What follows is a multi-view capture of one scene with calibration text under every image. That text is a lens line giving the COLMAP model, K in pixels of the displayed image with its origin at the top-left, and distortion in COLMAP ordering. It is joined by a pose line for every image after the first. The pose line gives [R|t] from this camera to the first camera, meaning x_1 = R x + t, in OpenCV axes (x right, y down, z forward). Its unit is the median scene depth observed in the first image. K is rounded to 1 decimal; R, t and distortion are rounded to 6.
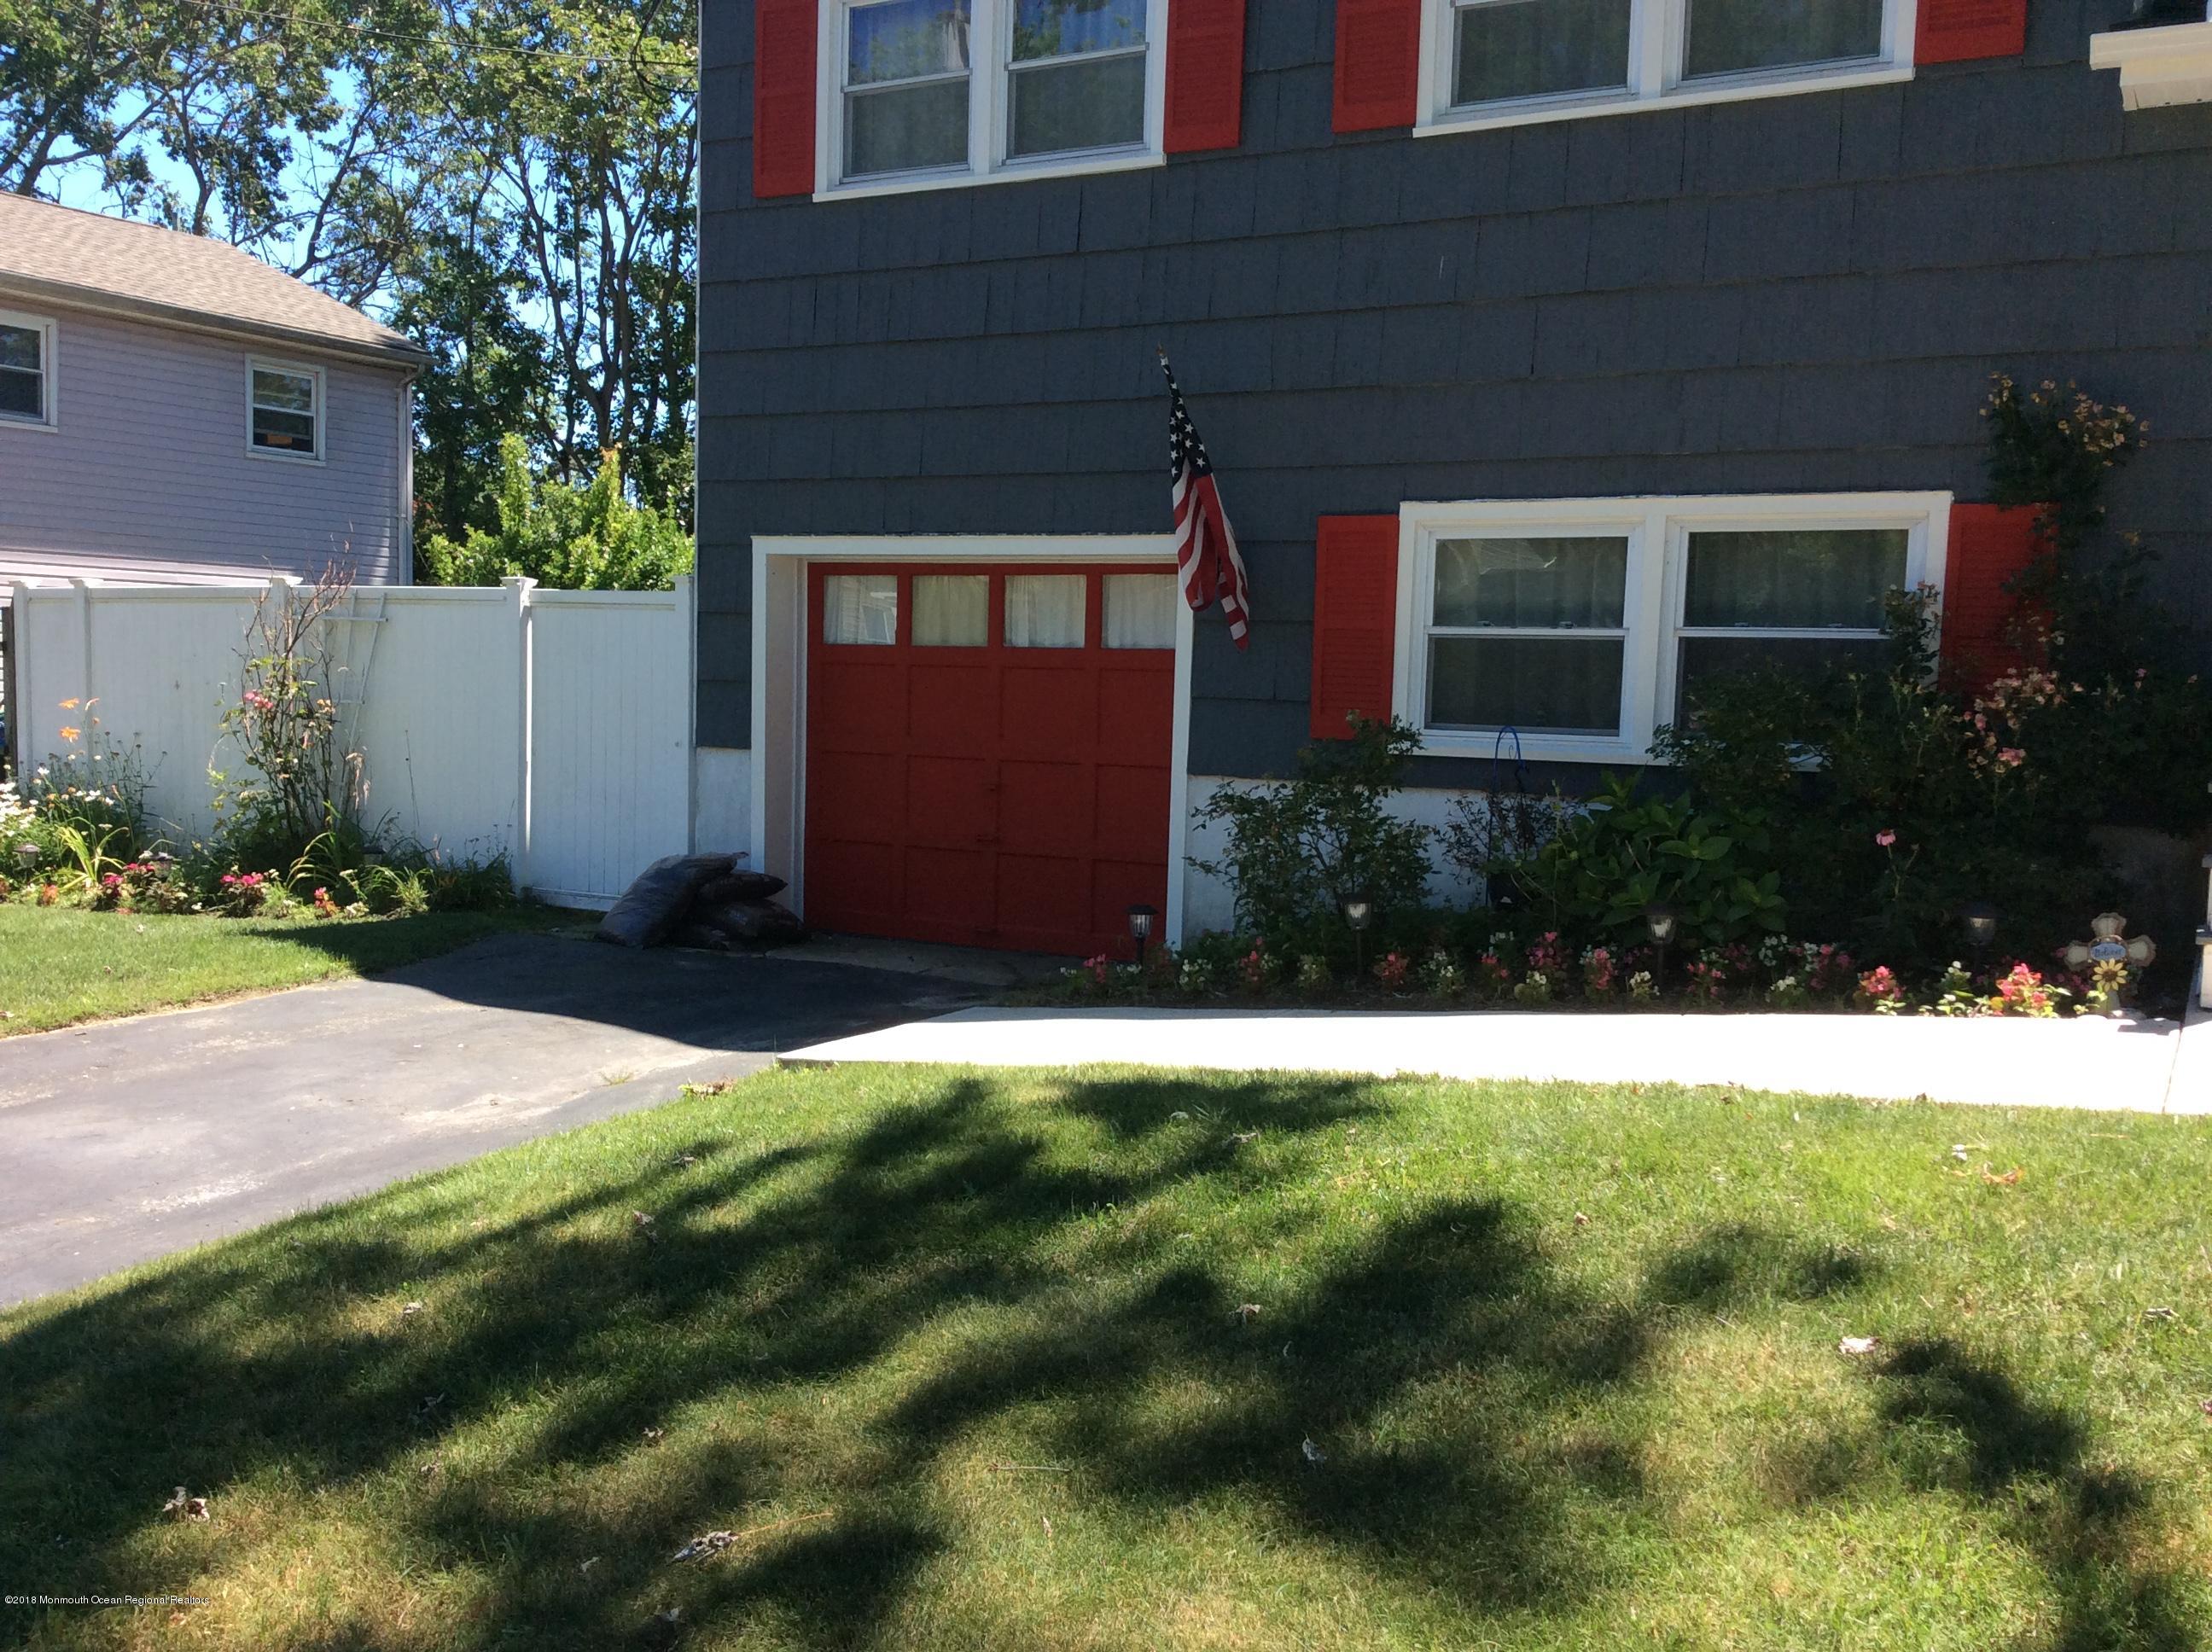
lens RADIAL K [[2057.6, 0, 1116.6], [0, 2057.6, 828.1], [0, 0, 1]] dist [0.152660, -0.345681]
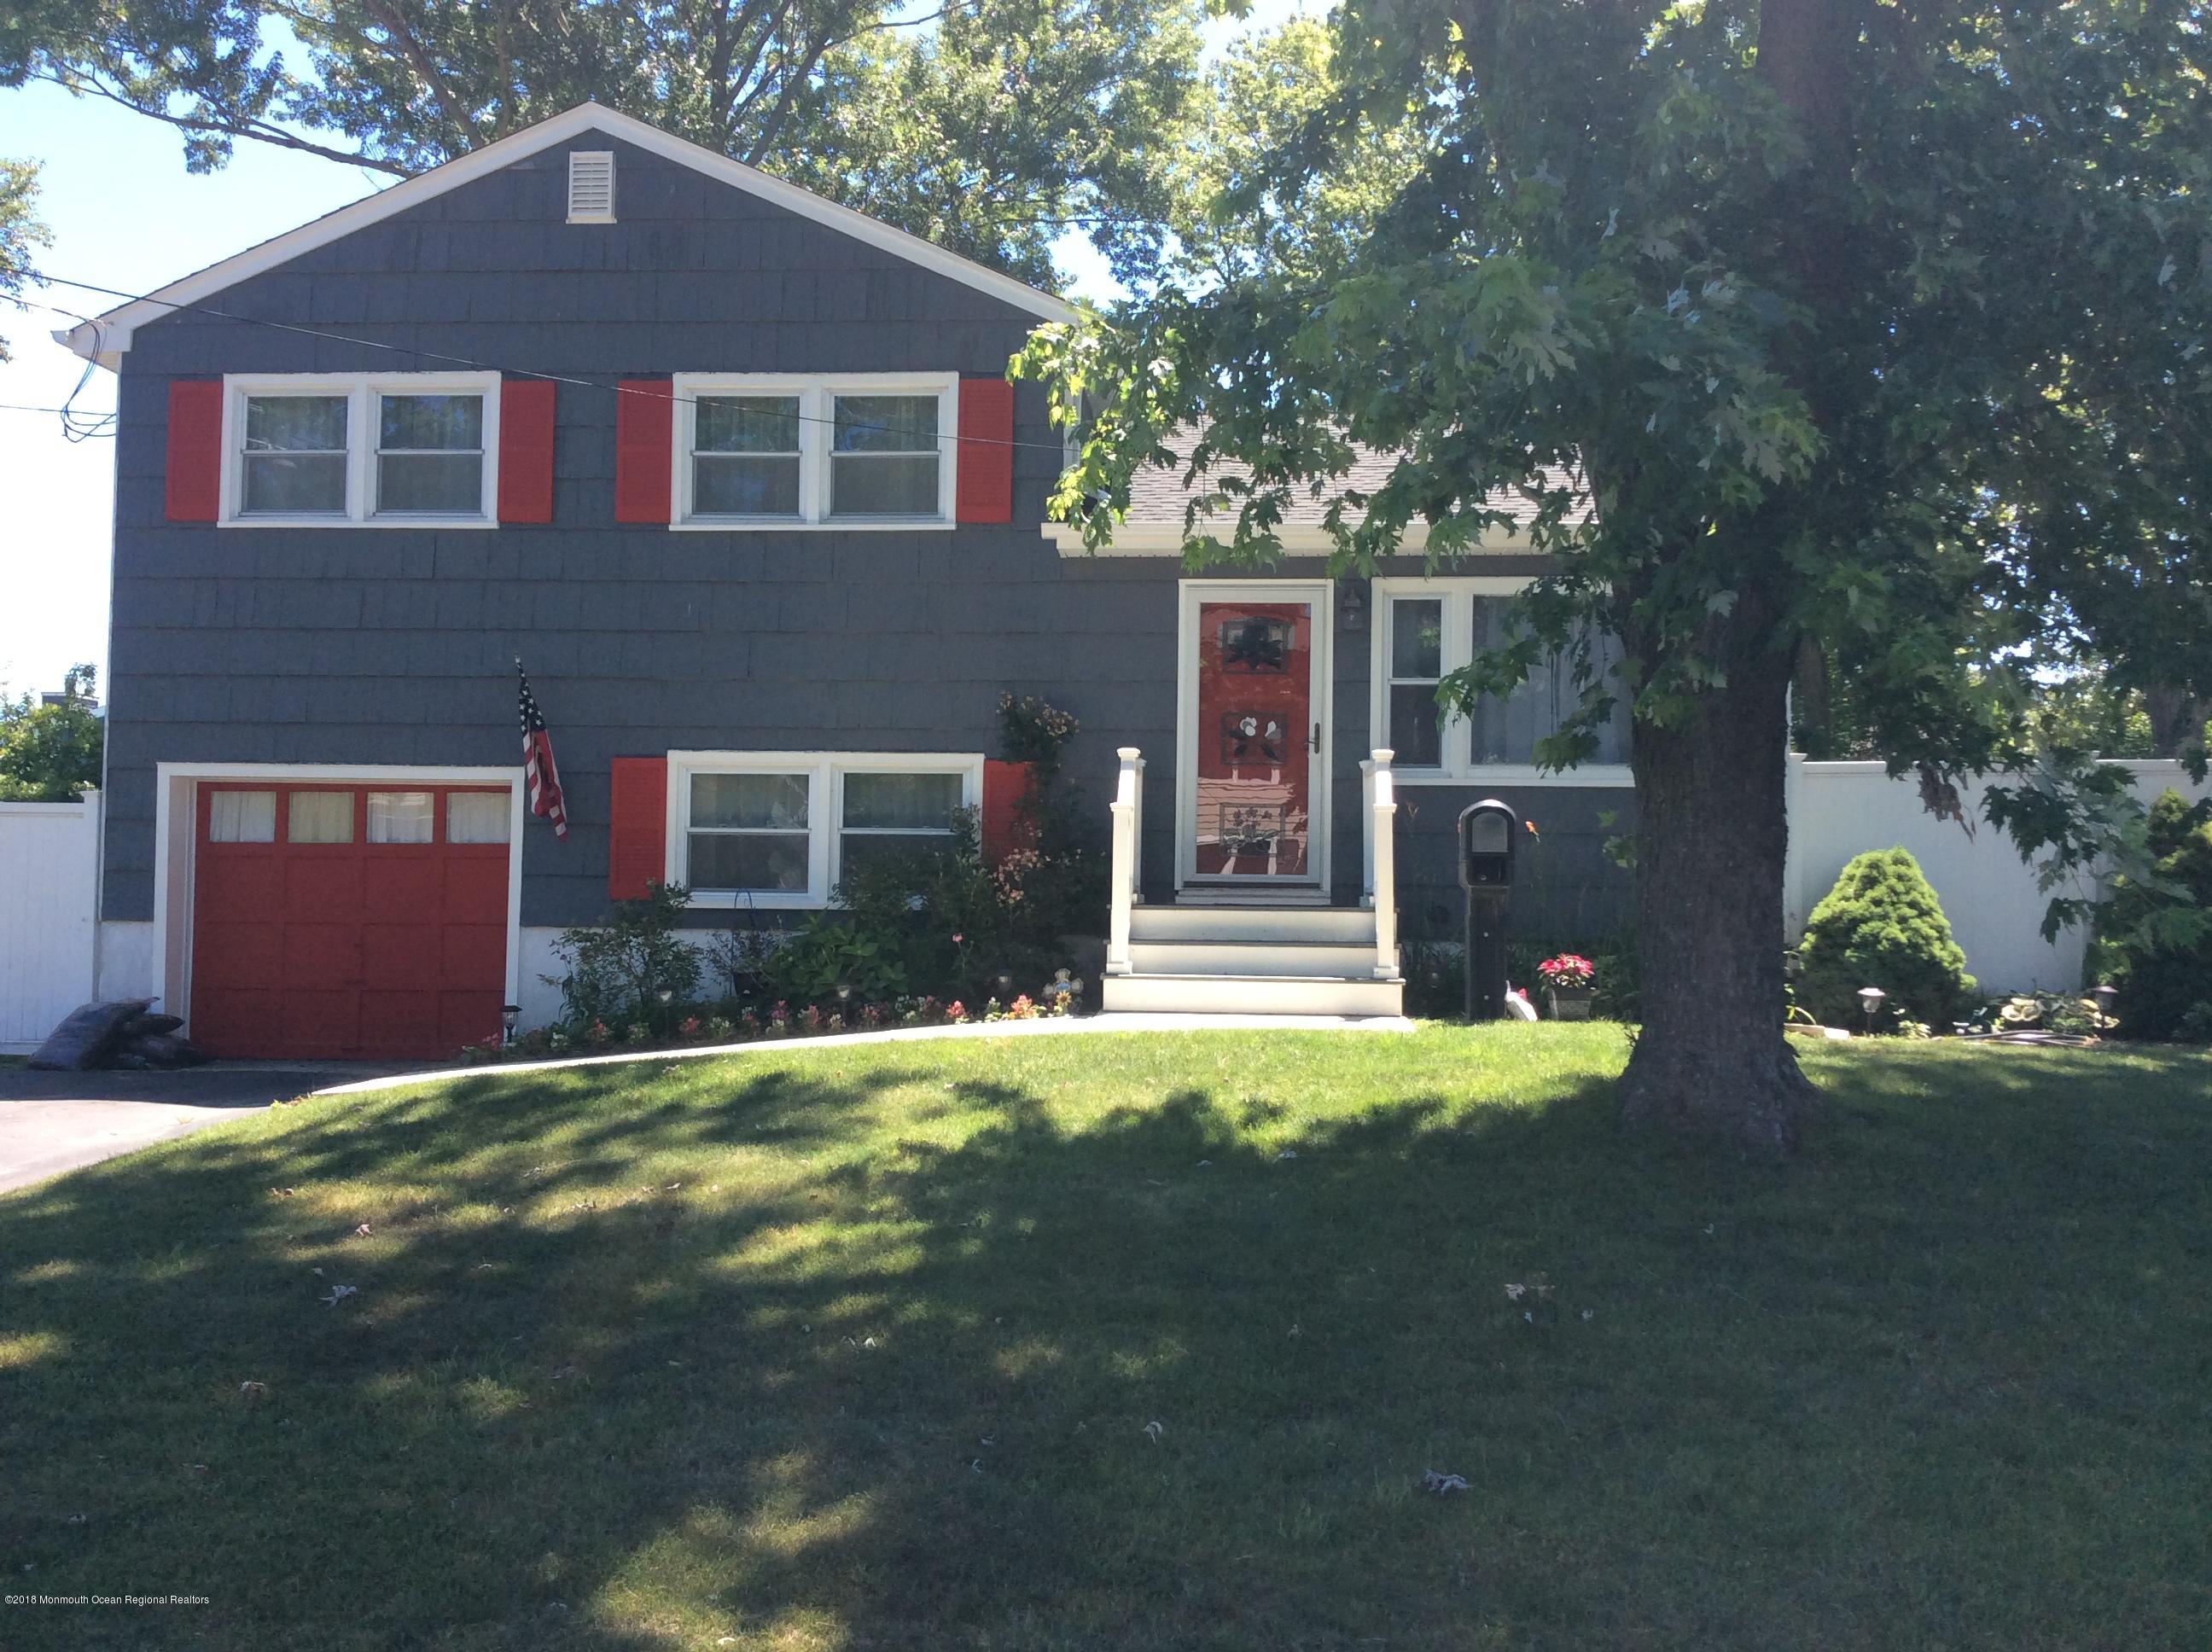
lens RADIAL K [[2057.6, 0, 1116.6], [0, 2057.6, 828.1], [0, 0, 1]] dist [0.152660, -0.345681]
pose [[0.908792, -0.001566, 0.417246, -0.227691], [0.043432, 0.994916, -0.090864, 0.066623], [-0.414983, 0.100699, 0.904240, -0.618553]]
